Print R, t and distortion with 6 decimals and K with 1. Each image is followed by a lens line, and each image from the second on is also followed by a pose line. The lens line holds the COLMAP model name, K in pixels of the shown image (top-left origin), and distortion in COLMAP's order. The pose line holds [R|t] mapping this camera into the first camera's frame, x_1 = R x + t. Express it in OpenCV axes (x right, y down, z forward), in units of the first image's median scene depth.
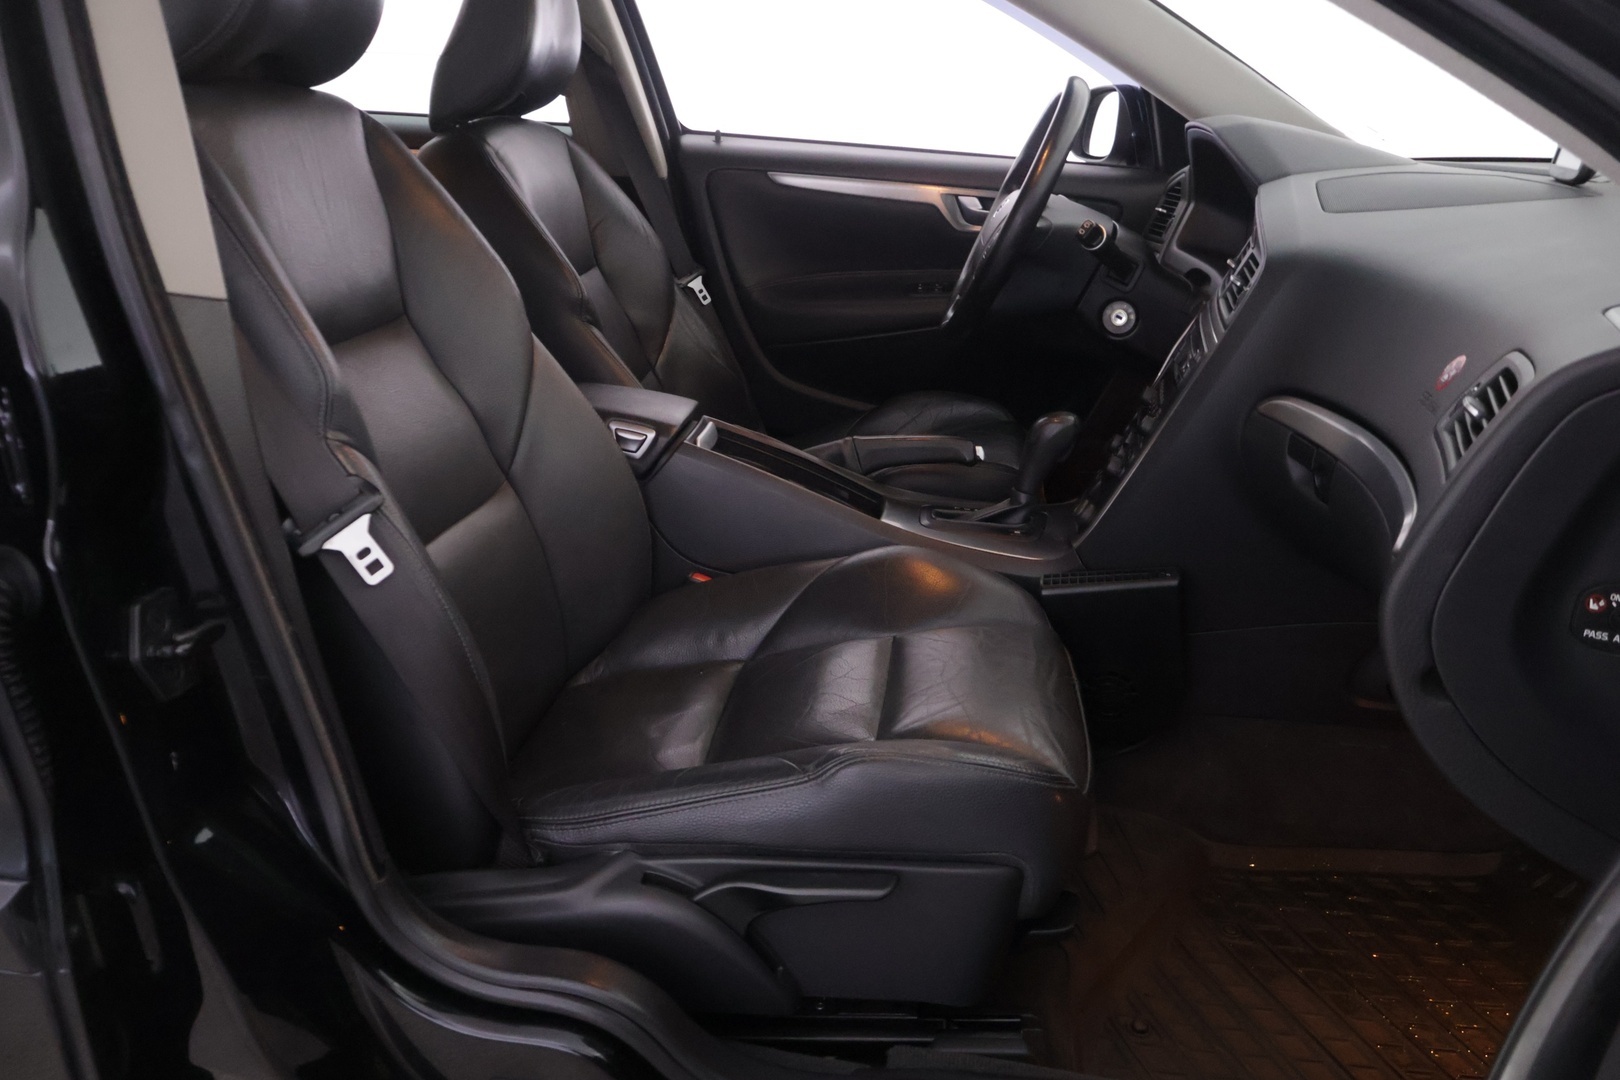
lens RADIAL K [[1344.1, 0, 809.4], [0, 1344.1, 541.4], [0, 0, 1]] dist [-0.016599, 0.017581]
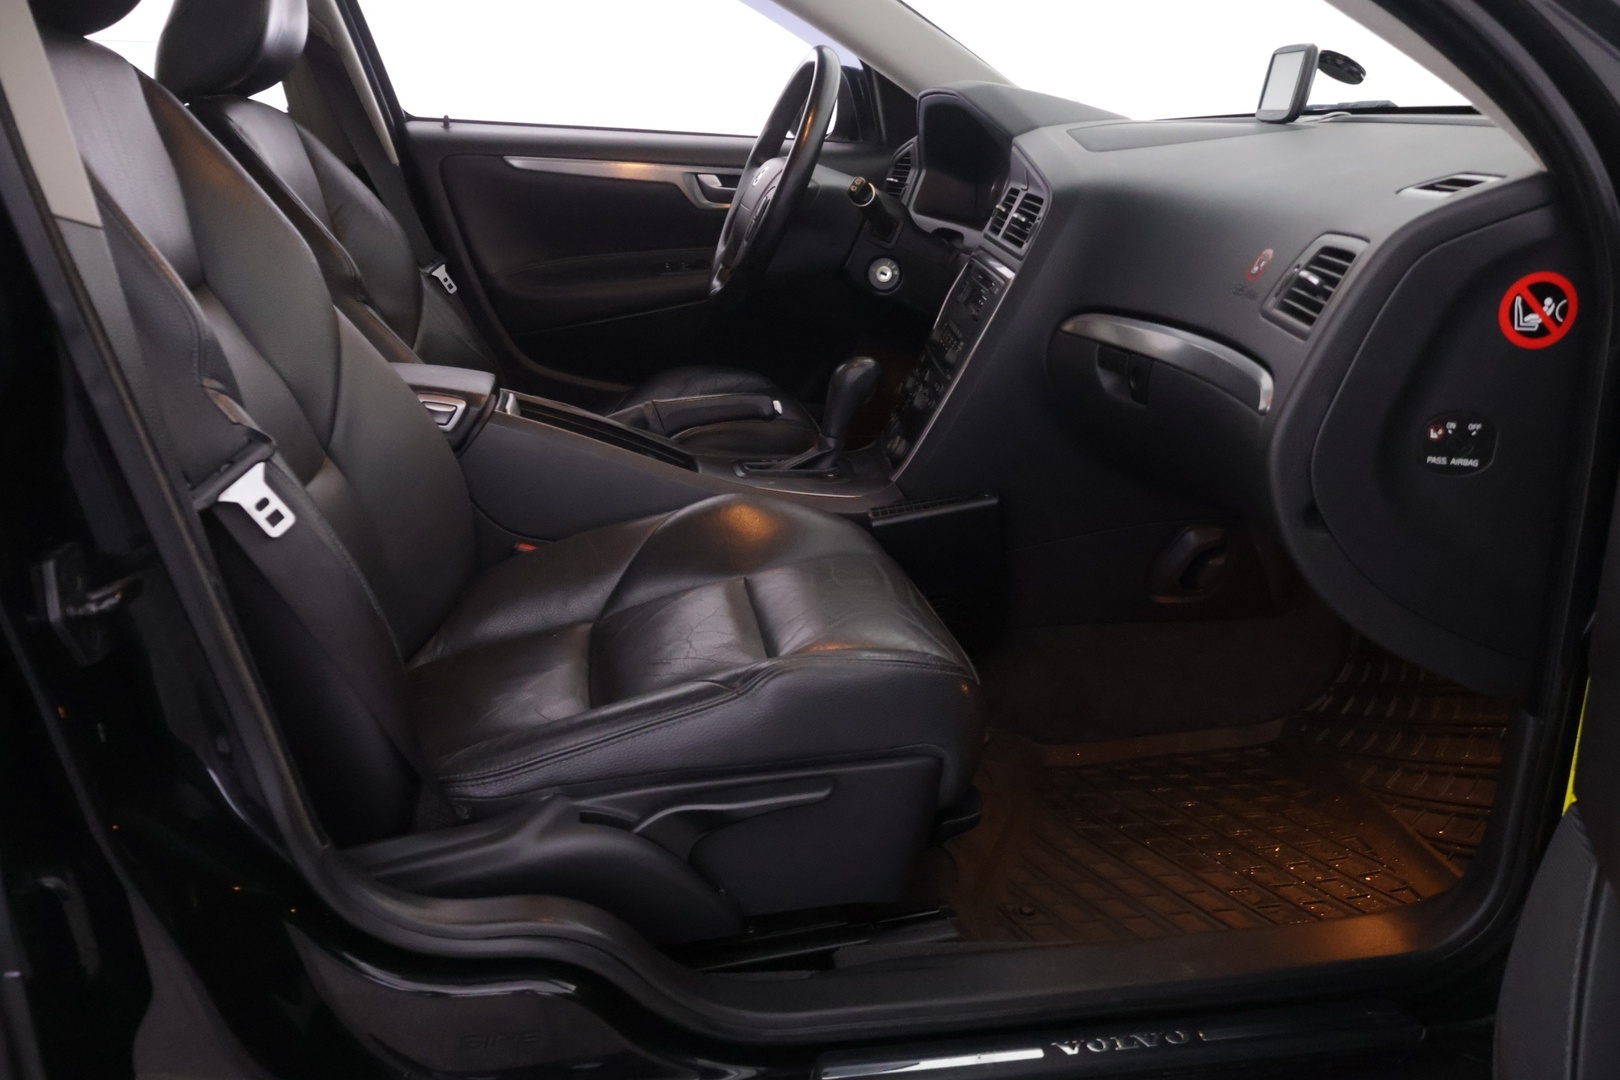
lens RADIAL K [[1344.1, 0, 805.2], [0, 1344.1, 536.5], [0, 0, 1]] dist [-0.016599, 0.017581]
pose [[0.964615, -0.094725, 0.246061, -0.149514], [0.100199, 0.994919, -0.009791, 0.058470], [-0.243883, 0.034100, 0.969205, 0.004536]]
